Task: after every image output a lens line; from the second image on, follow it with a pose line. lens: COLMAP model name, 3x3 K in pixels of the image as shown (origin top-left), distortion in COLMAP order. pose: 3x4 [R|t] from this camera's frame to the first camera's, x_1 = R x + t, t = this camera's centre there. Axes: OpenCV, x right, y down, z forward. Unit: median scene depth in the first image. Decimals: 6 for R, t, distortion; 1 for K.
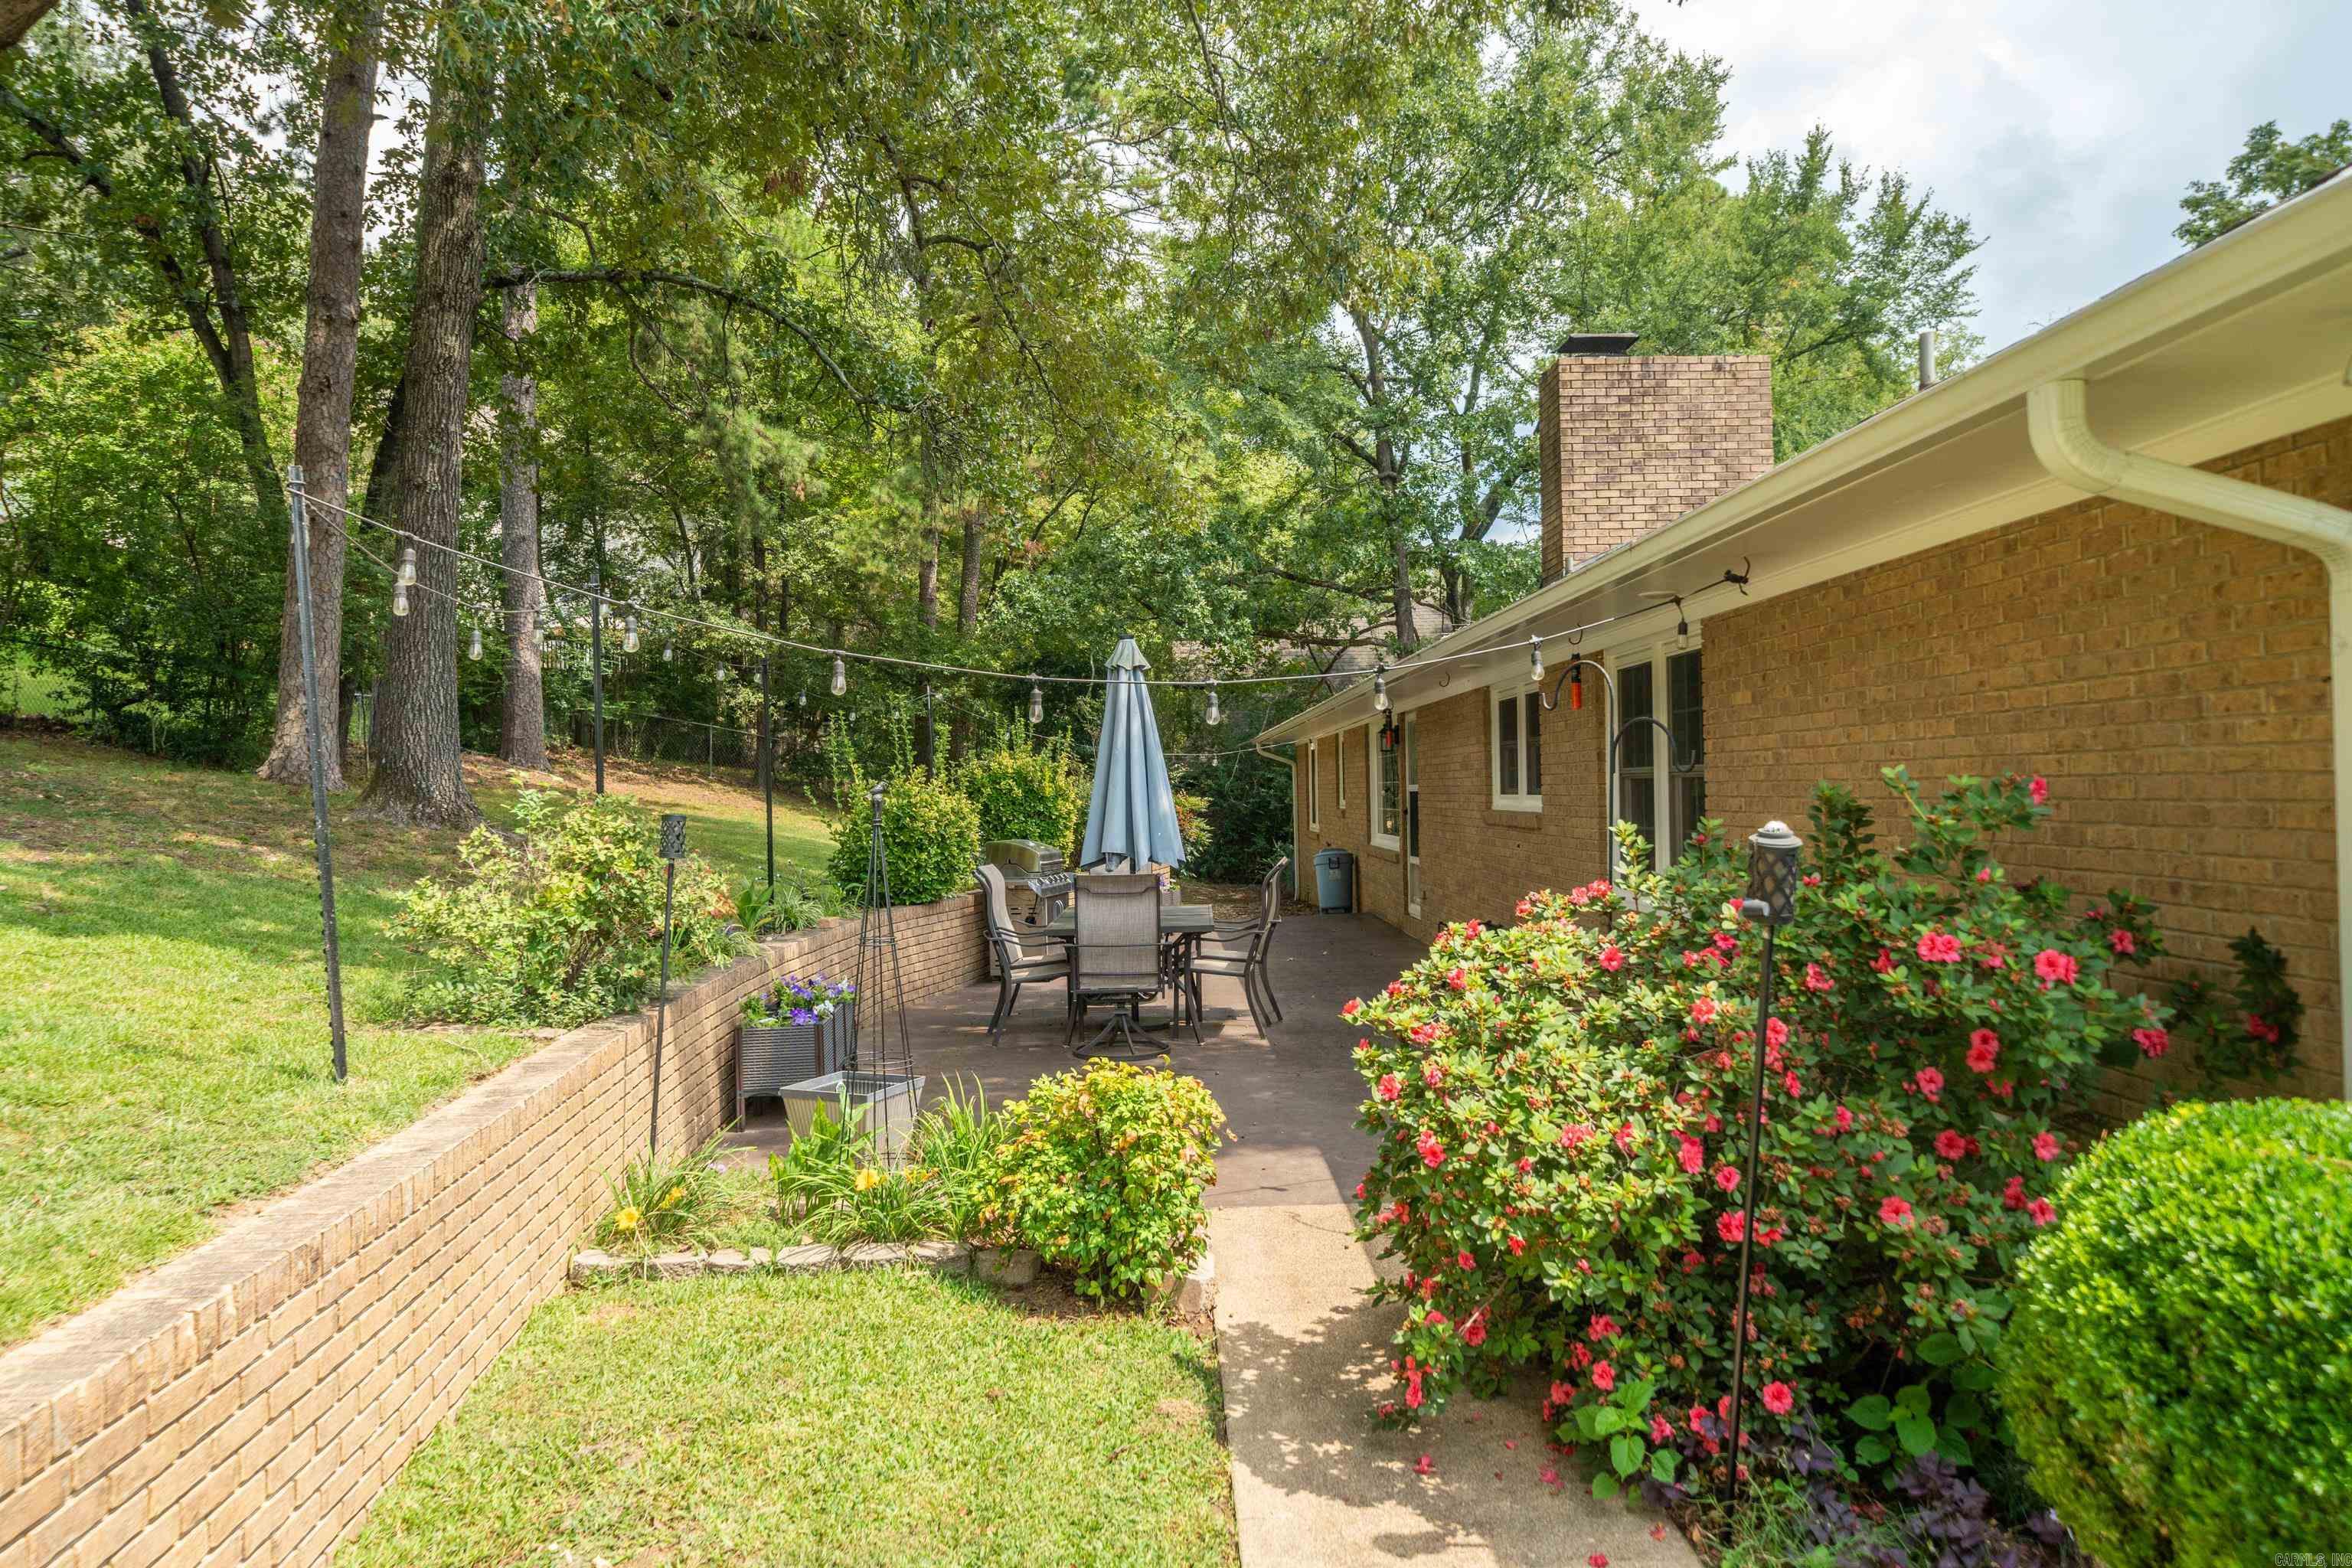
lens RADIAL K [[1560.7, 0, 1177.9], [0, 1560.7, 788.6], [0, 0, 1]] dist [-0.004385, 0.006590]
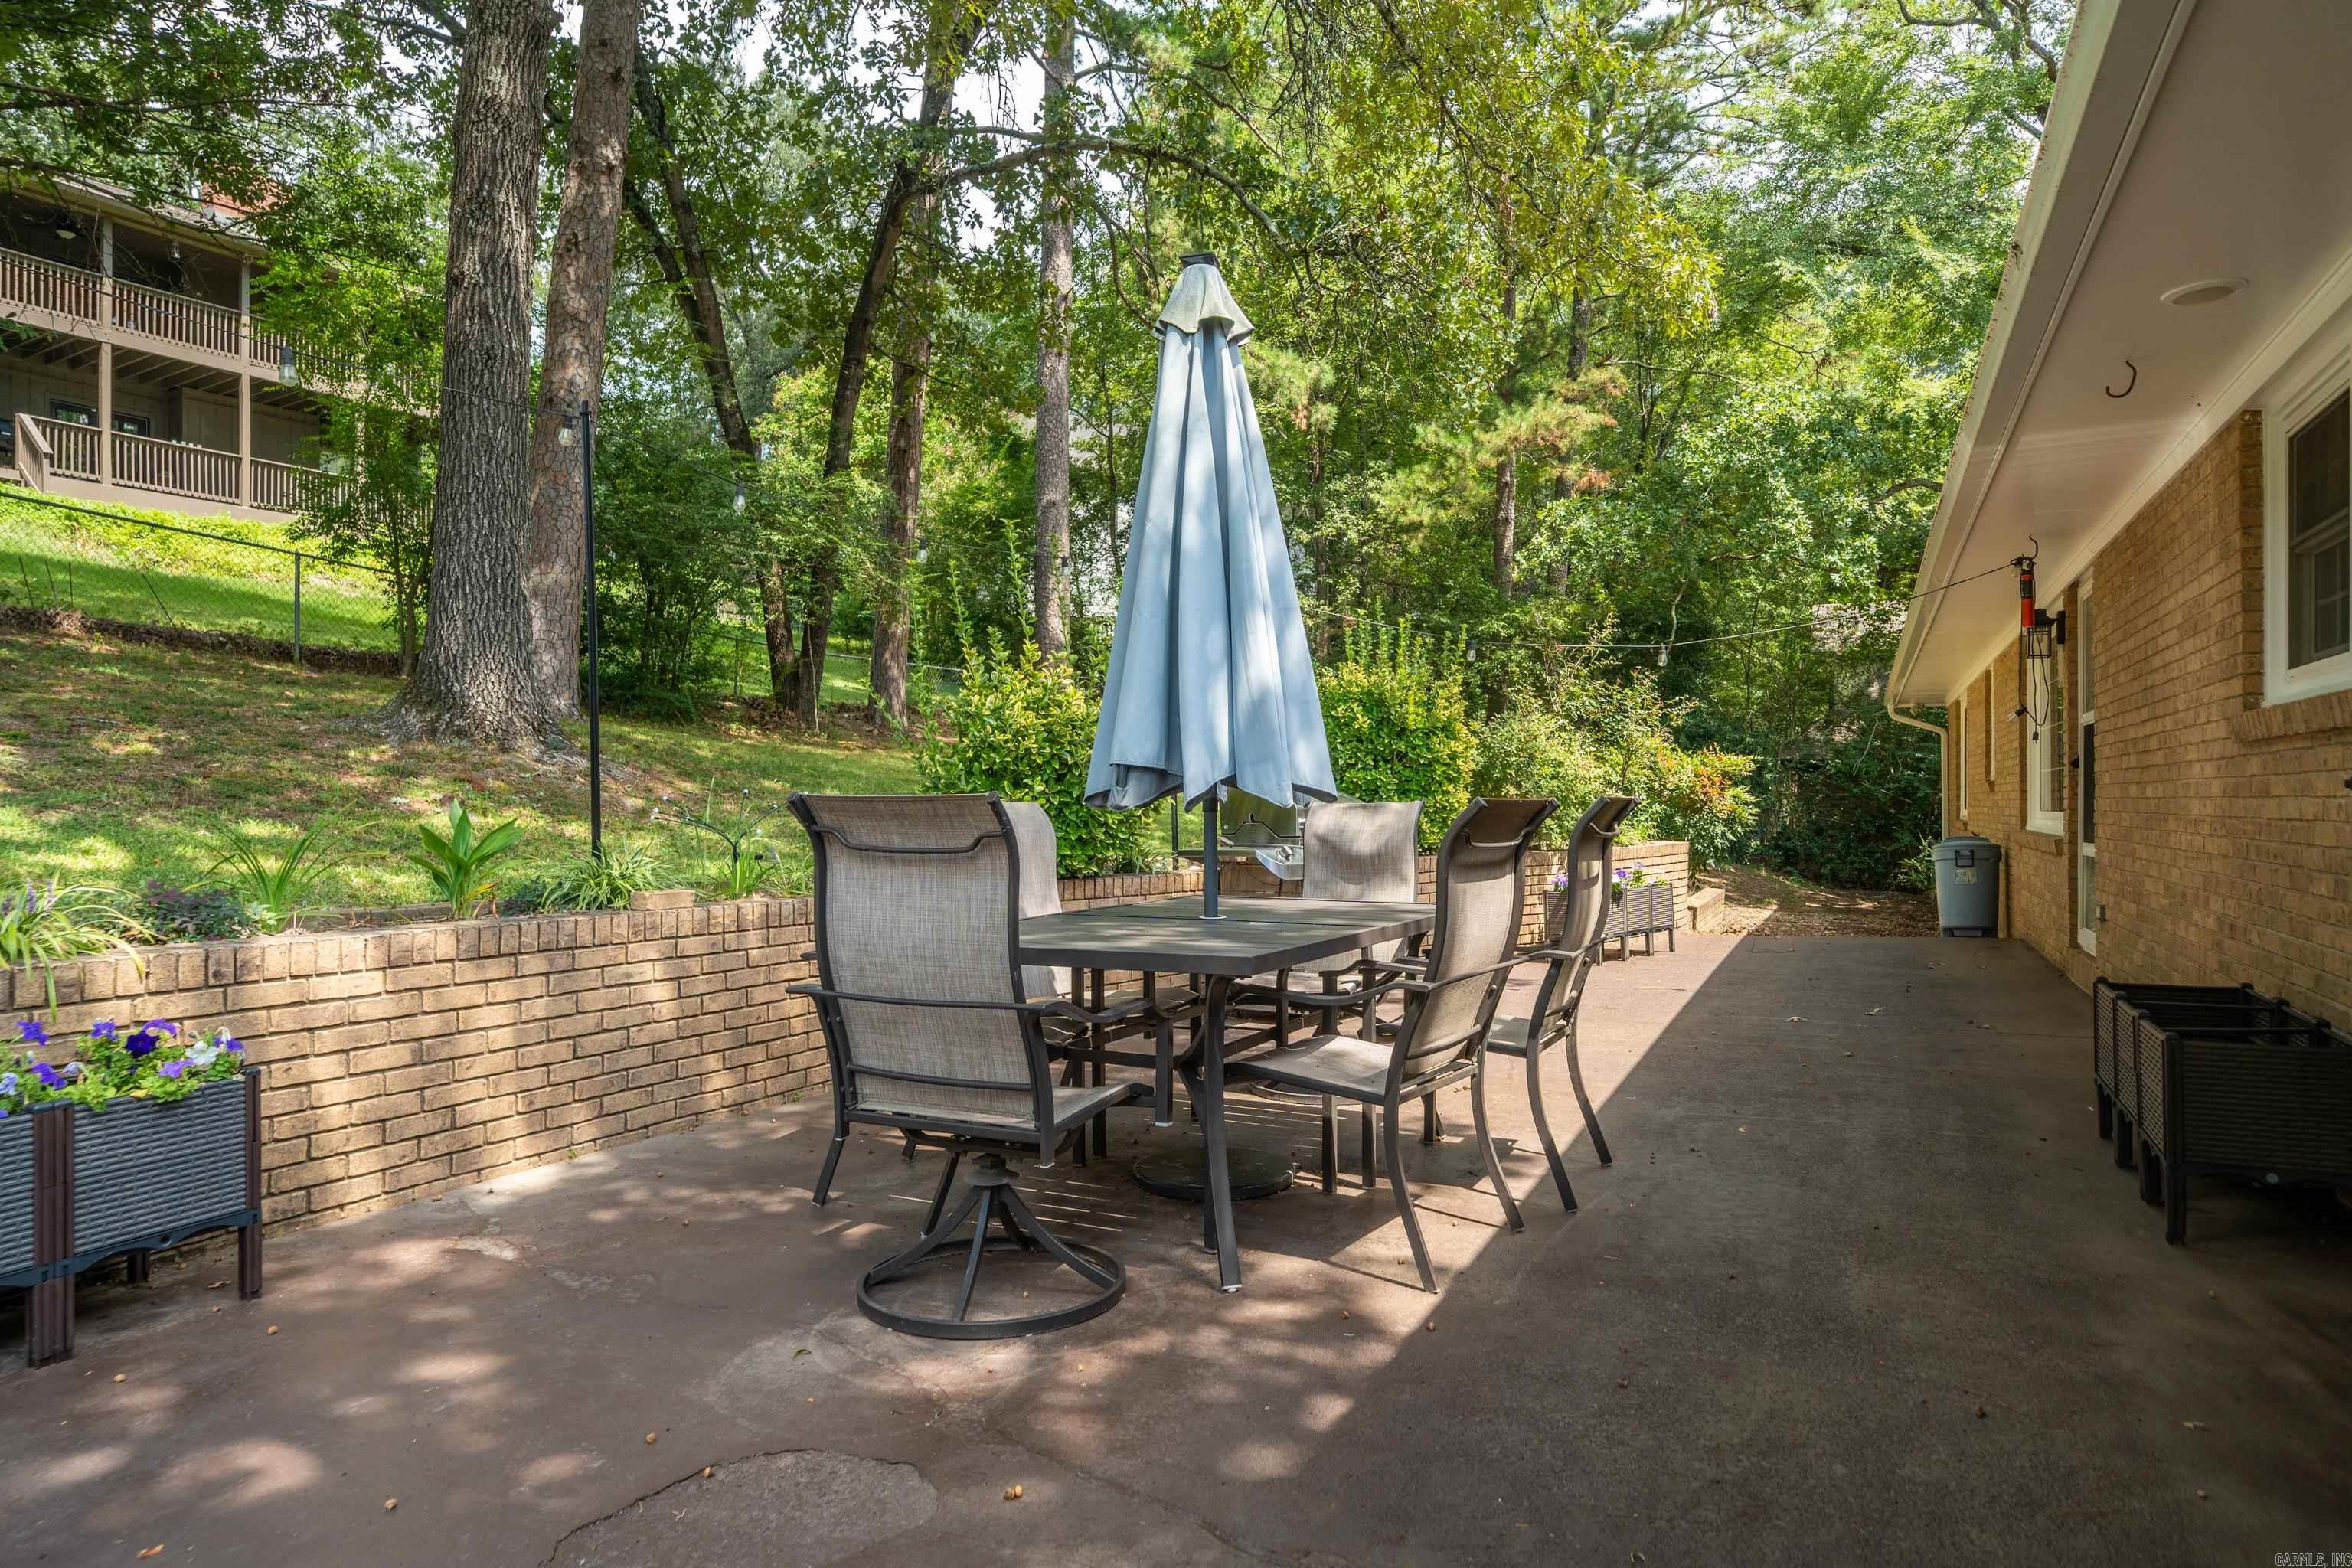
lens RADIAL K [[1419.3, 0, 1173.9], [0, 1419.3, 788.5], [0, 0, 1]] dist [-0.000400, 0.001513]
pose [[0.896357, 0.014971, -0.443080, 0.114975], [-0.015651, 0.999875, 0.002122, 0.038806], [0.443056, 0.005033, 0.896480, 0.559219]]
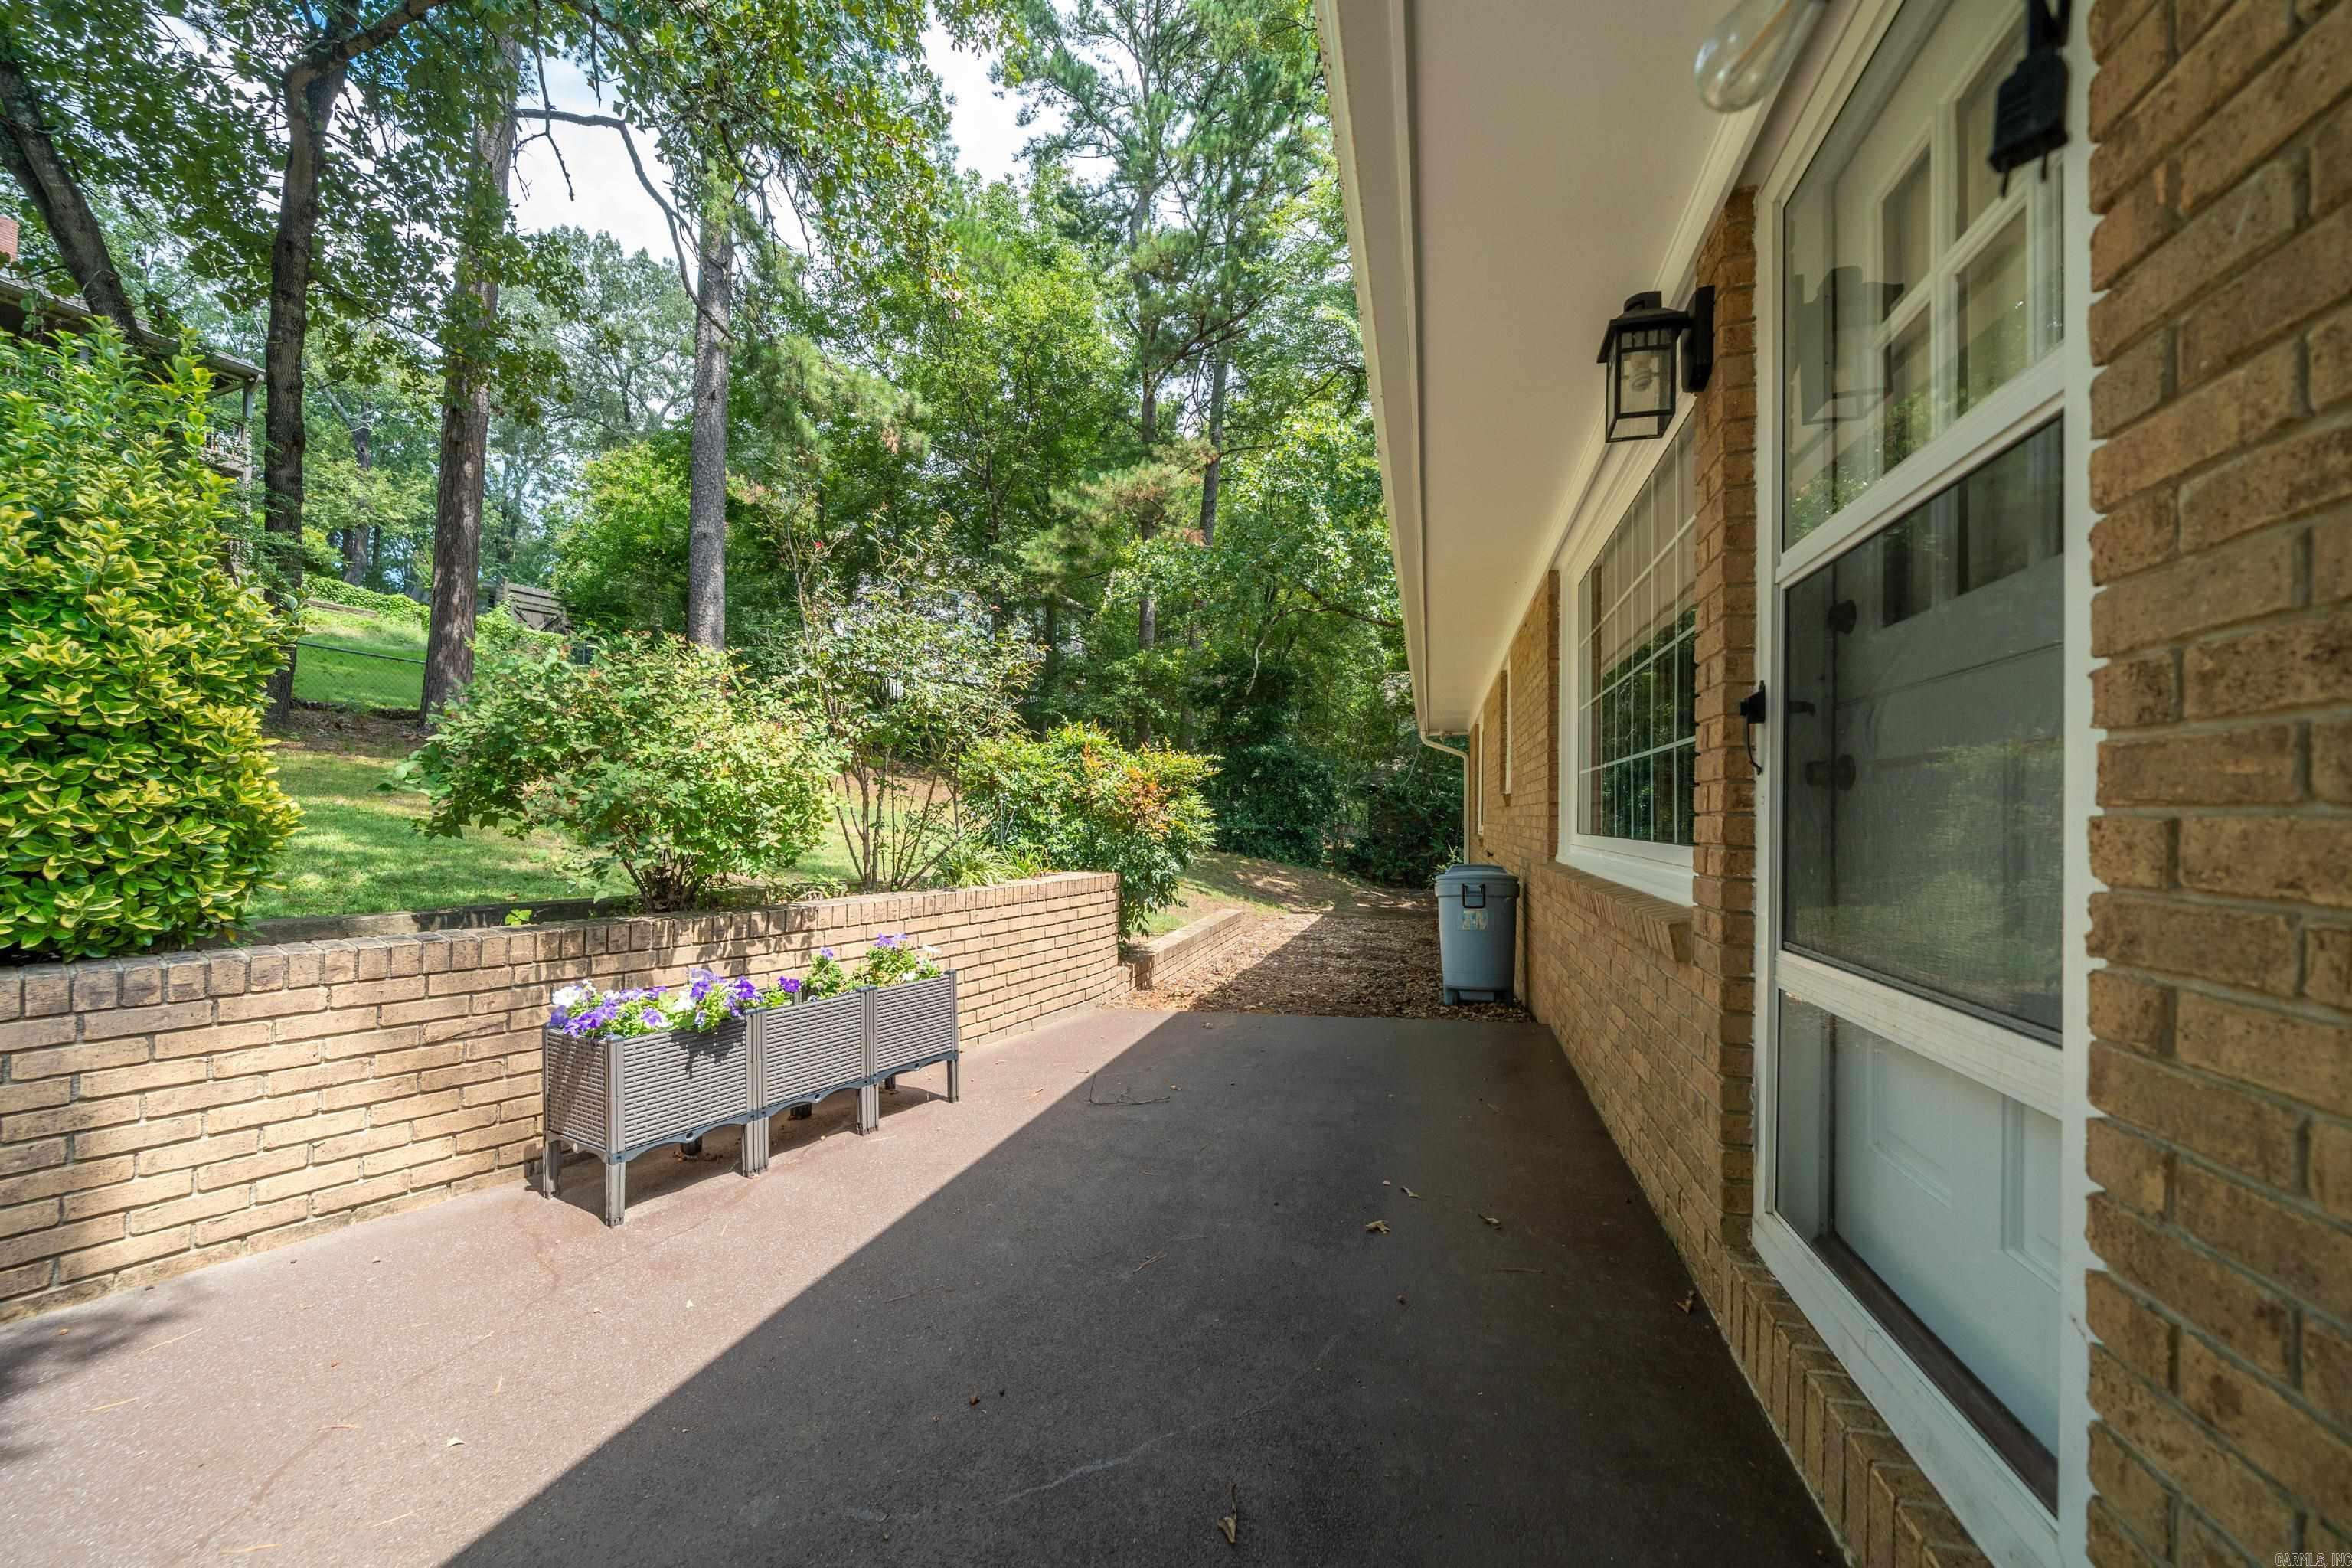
lens RADIAL K [[885.7, 0, 1193.3], [0, 885.7, 807.3], [0, 0, 1]] dist [0.000166, -0.000006]
pose [[0.962948, 0.021391, -0.268838, 0.154873], [-0.022435, 0.999748, -0.000814, 0.039343], [0.268753, 0.006815, 0.963185, 1.234712]]
